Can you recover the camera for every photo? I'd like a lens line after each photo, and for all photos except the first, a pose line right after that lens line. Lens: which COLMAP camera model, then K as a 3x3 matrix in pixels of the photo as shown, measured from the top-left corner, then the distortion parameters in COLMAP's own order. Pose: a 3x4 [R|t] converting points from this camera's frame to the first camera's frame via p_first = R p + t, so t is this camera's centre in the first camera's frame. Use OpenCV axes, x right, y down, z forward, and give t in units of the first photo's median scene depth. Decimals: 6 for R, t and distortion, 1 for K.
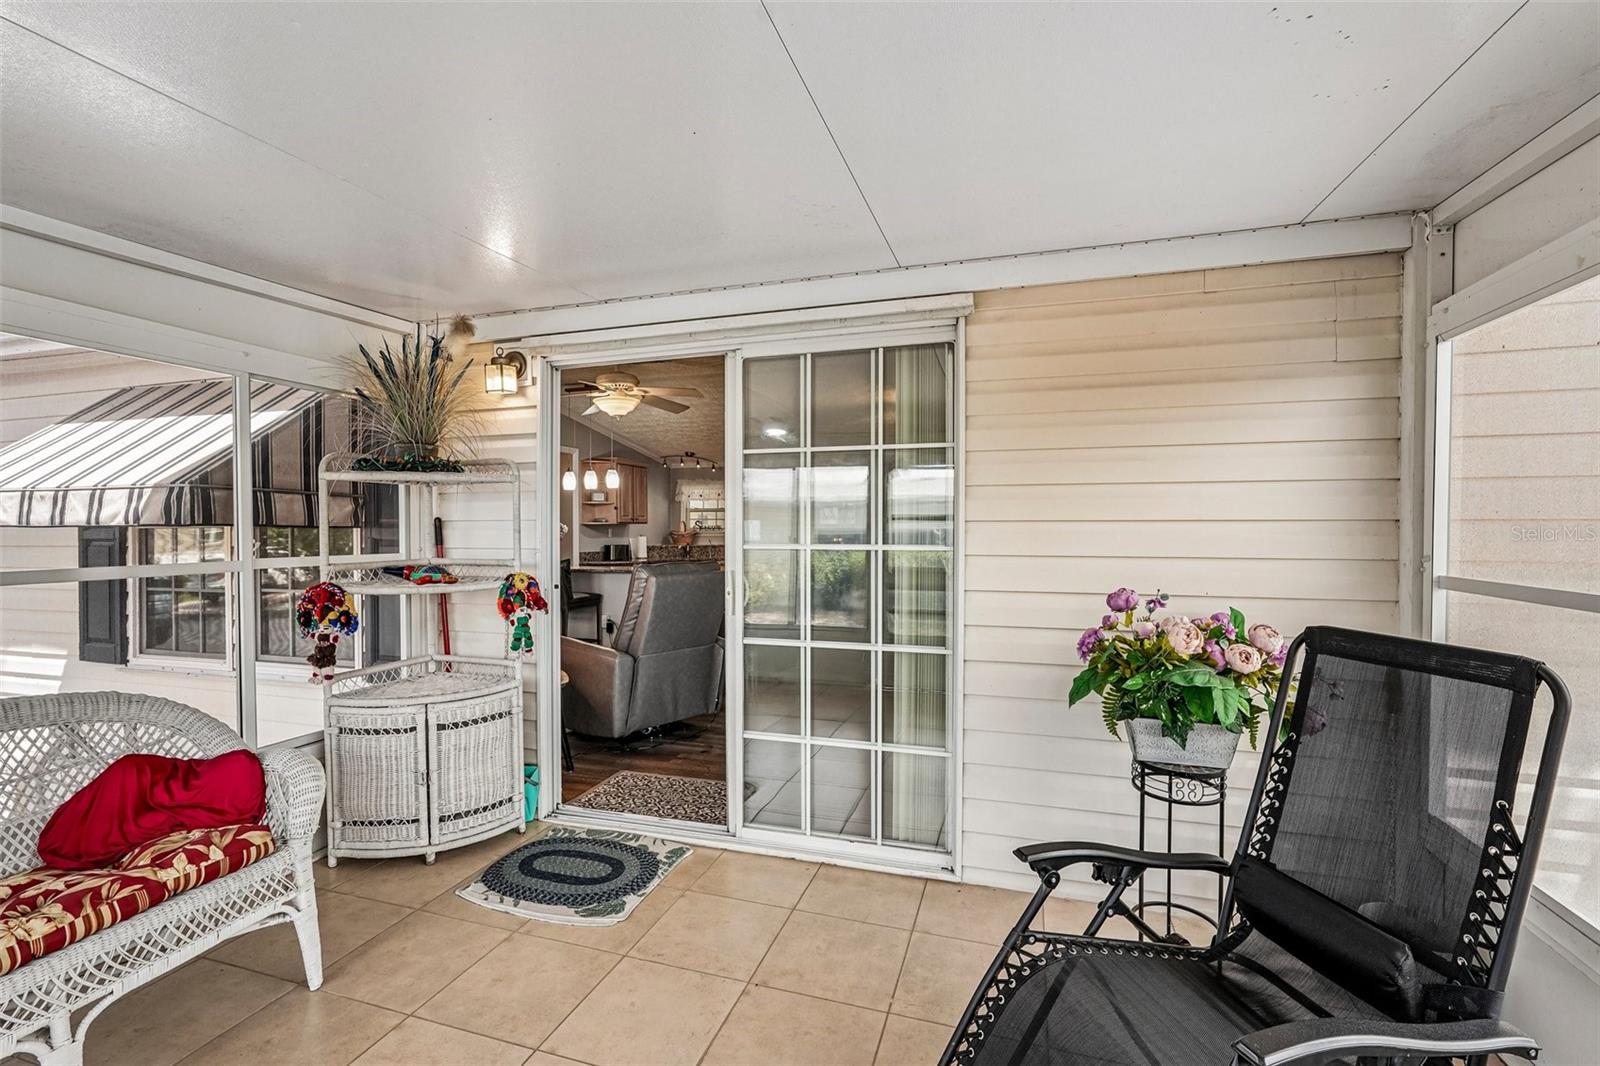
lens RADIAL K [[706.2, 0, 800.9], [0, 706.2, 539.2], [0, 0, 1]] dist [-0.015565, 0.008613]
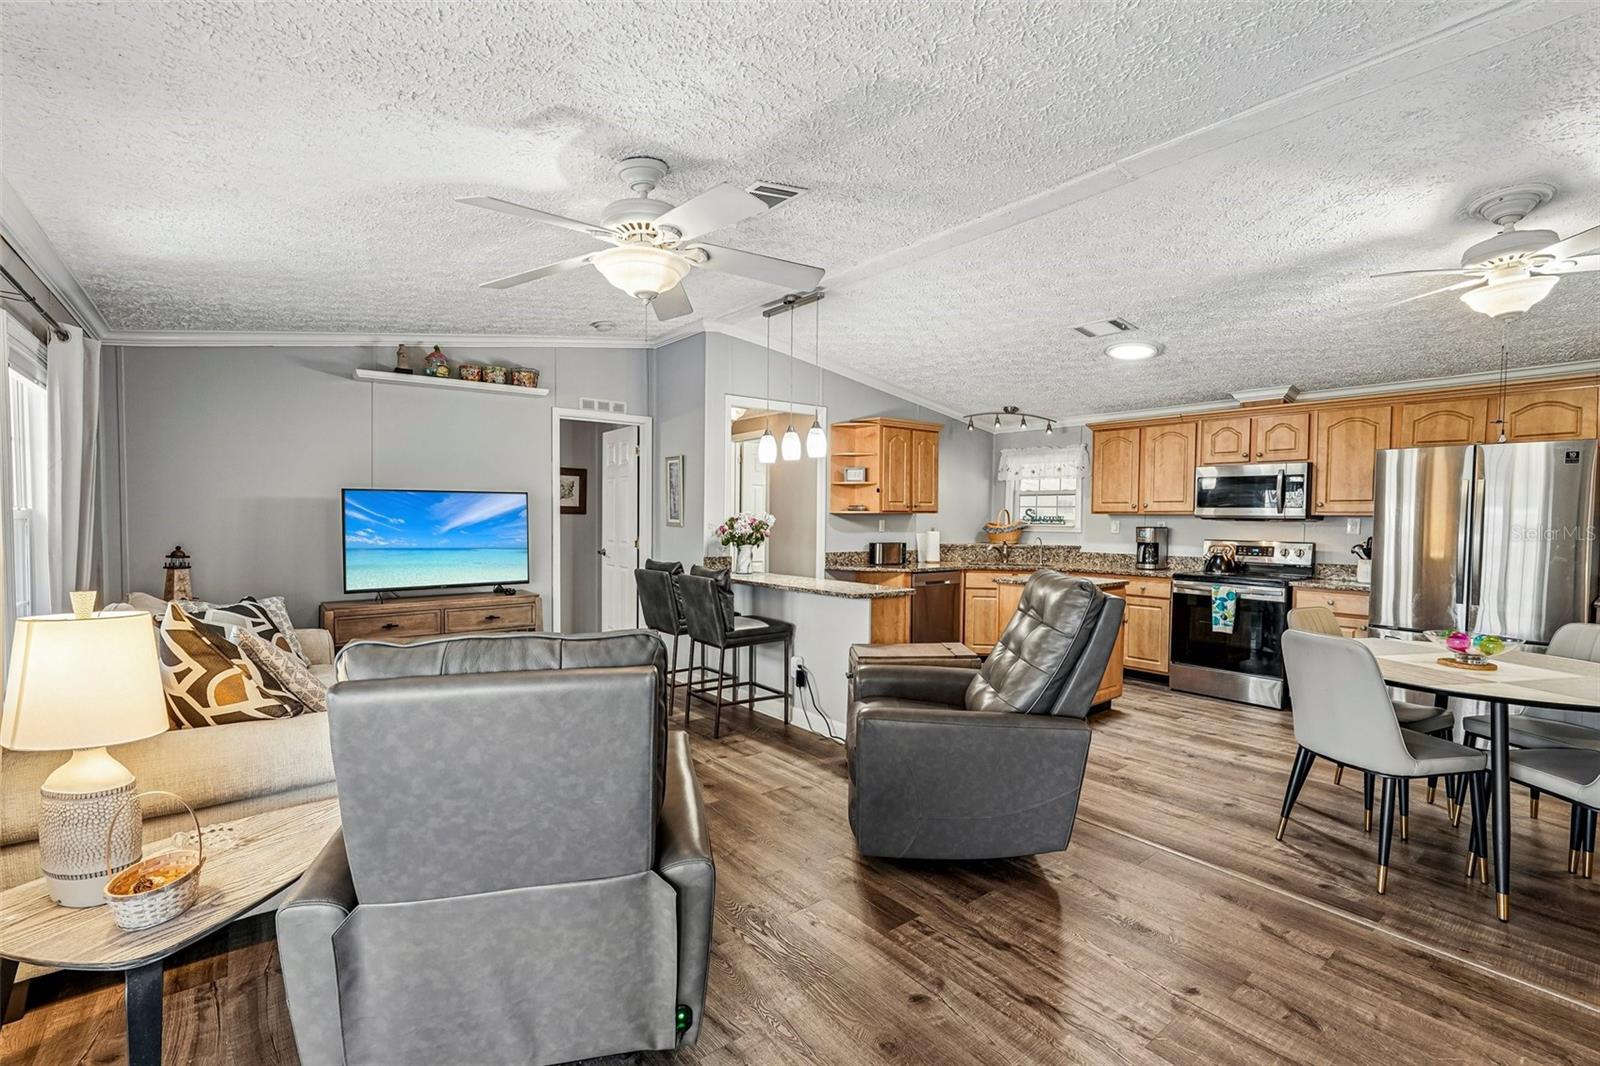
lens RADIAL K [[706.2, 0, 800.9], [0, 706.2, 539.2], [0, 0, 1]] dist [-0.015565, 0.008613]
pose [[0.829635, 0.027007, -0.557652, 0.061292], [-0.016743, 0.999584, 0.023500, -0.010977], [0.558055, -0.010159, 0.829742, 0.371624]]
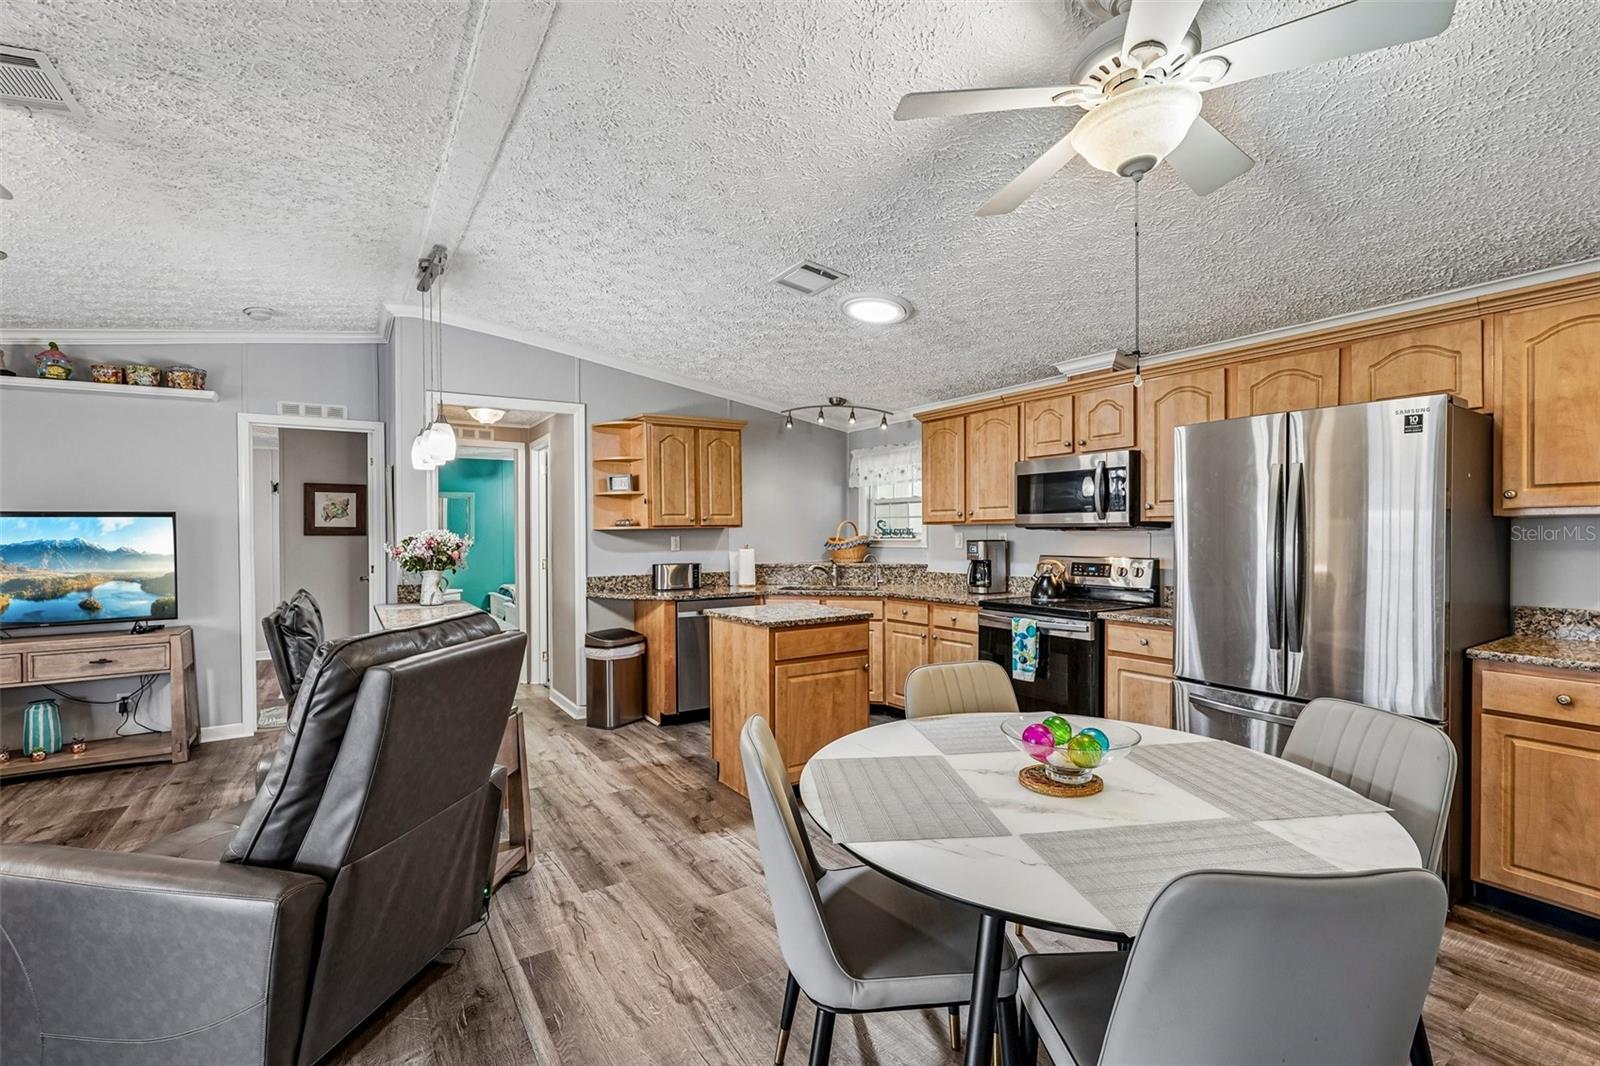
lens RADIAL K [[706.2, 0, 800.9], [0, 706.2, 539.2], [0, 0, 1]] dist [-0.015565, 0.008613]
pose [[0.773268, 0.001305, -0.634078, 0.196763], [-0.000497, 0.999999, 0.001452, -0.013814], [0.634079, -0.000807, 0.773268, 0.619015]]
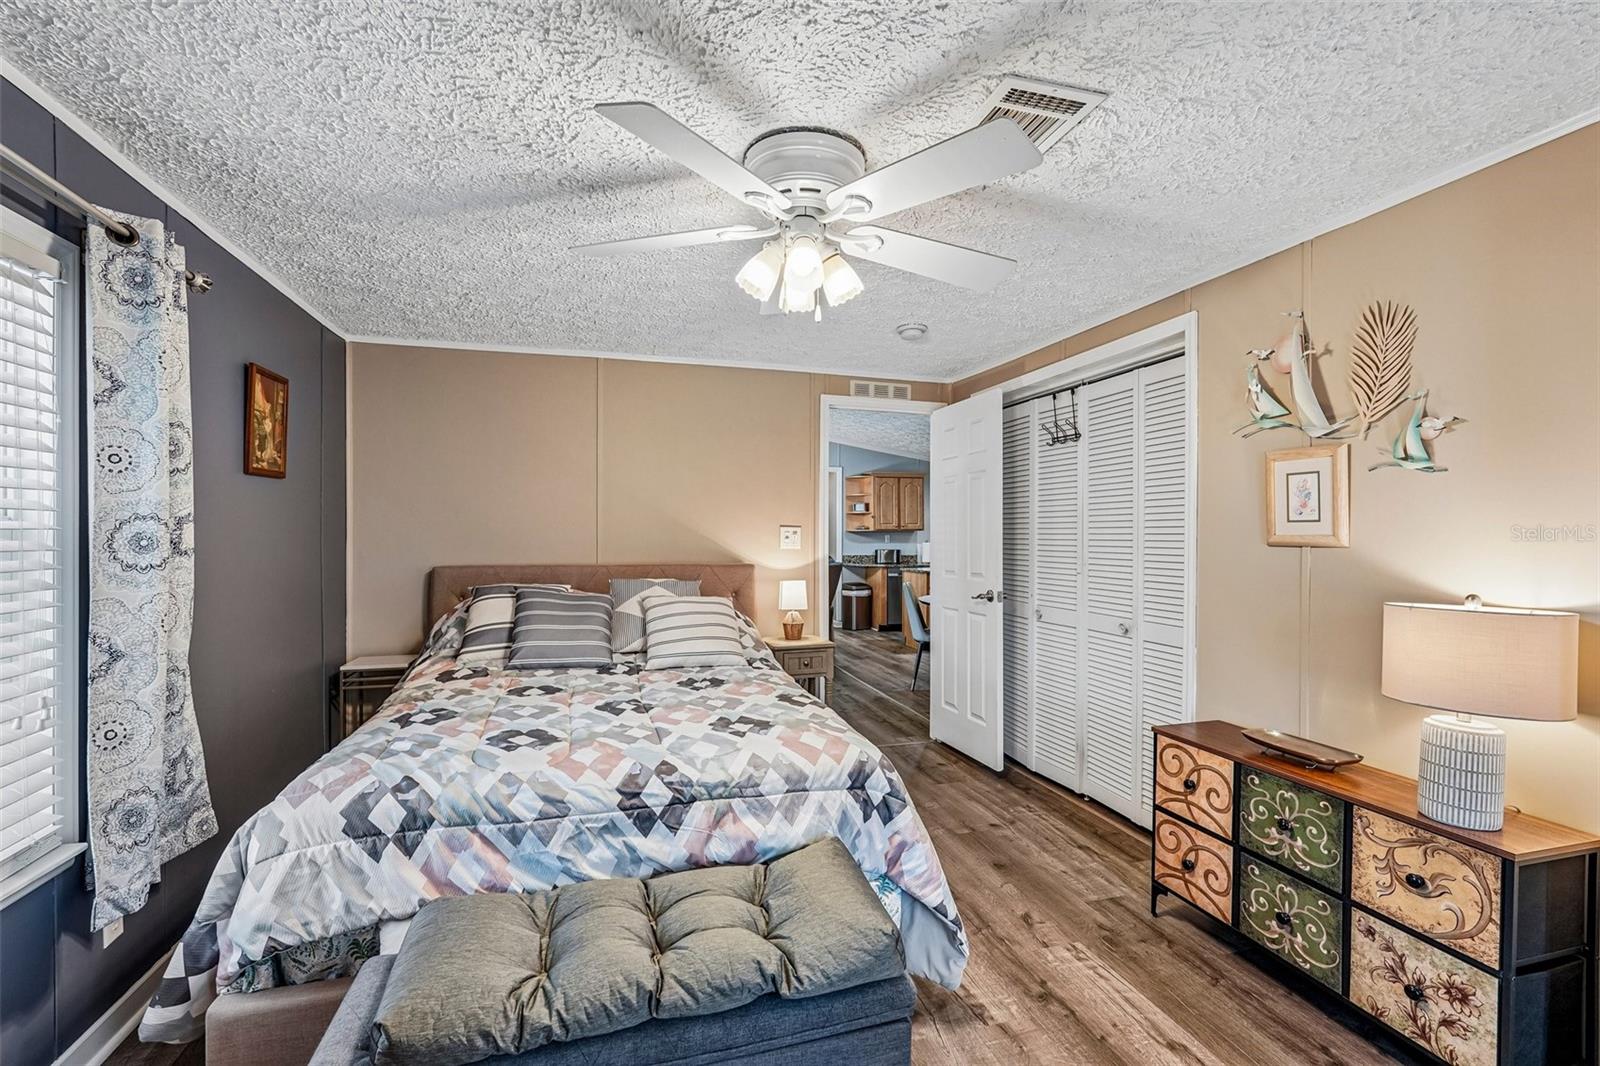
lens RADIAL K [[706.2, 0, 800.9], [0, 706.2, 539.2], [0, 0, 1]] dist [-0.015565, 0.008613]
pose [[0.551401, 0.006721, -0.834213, 0.595638], [-0.011594, 0.999933, 0.000392, -0.007718], [0.834160, 0.009456, 0.551442, 0.280540]]
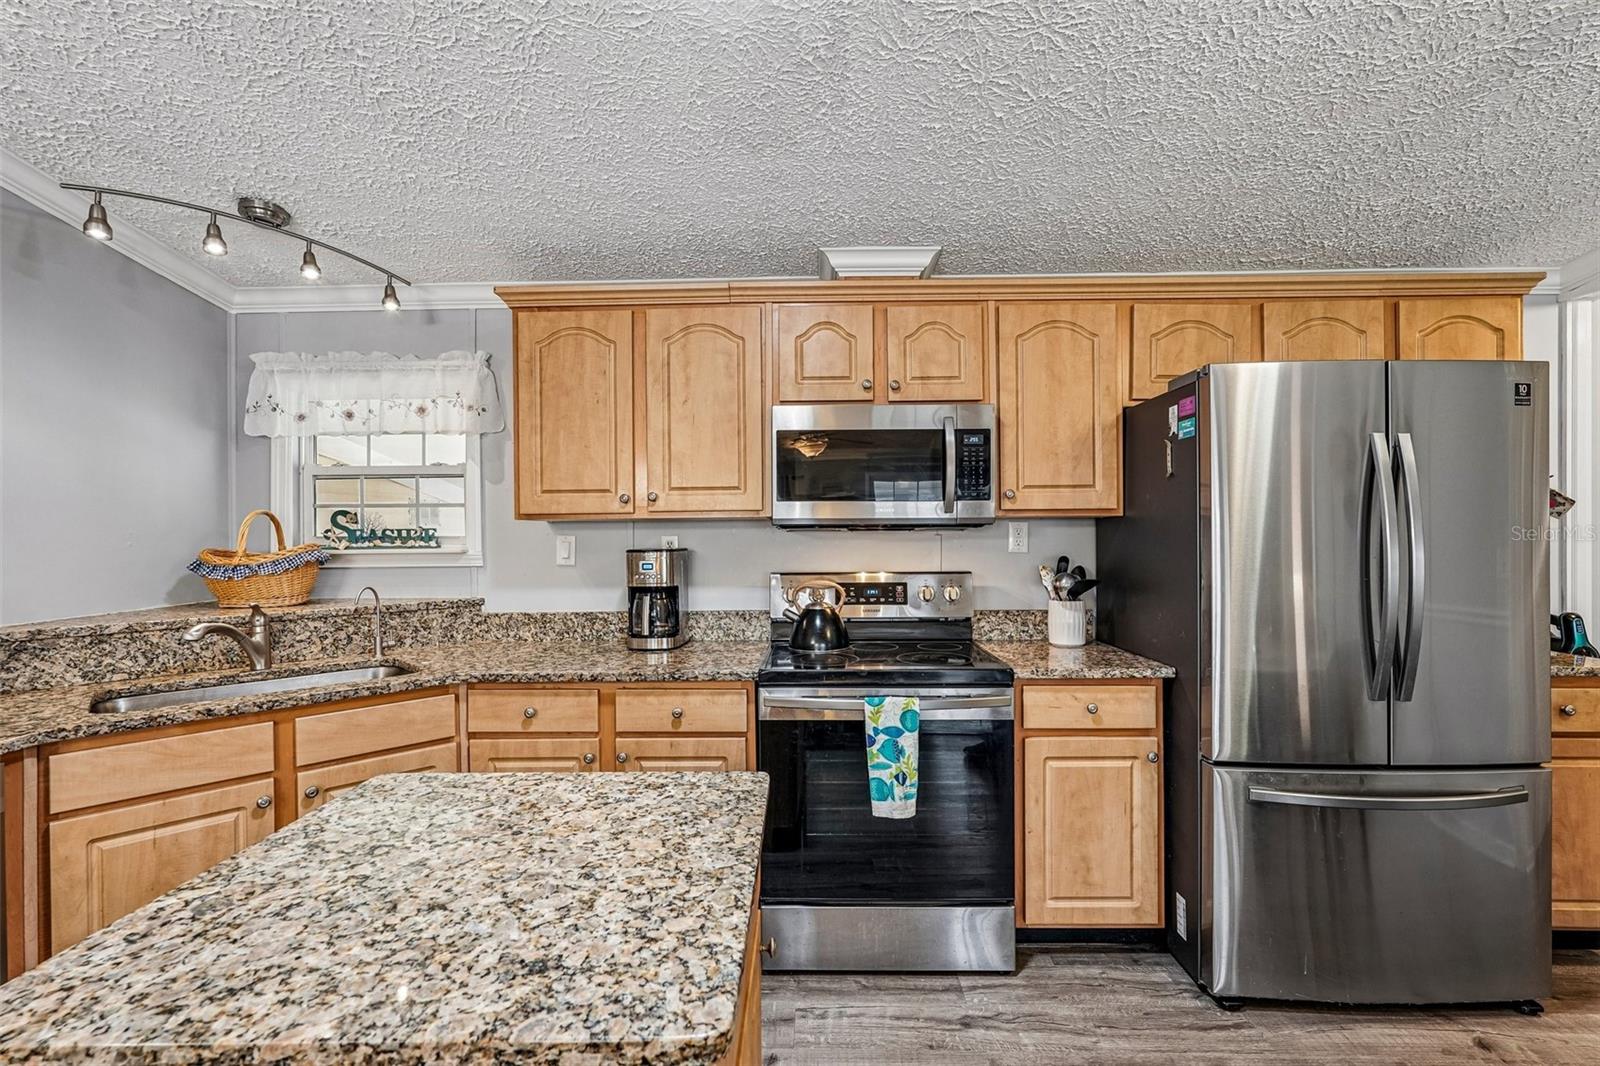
lens RADIAL K [[706.2, 0, 800.9], [0, 706.2, 539.2], [0, 0, 1]] dist [-0.015565, 0.008613]
pose [[0.962320, -0.010411, 0.271719, -0.060594], [0.010740, 0.999942, 0.000278, -0.016000], [-0.271707, 0.002651, 0.962376, 0.829275]]
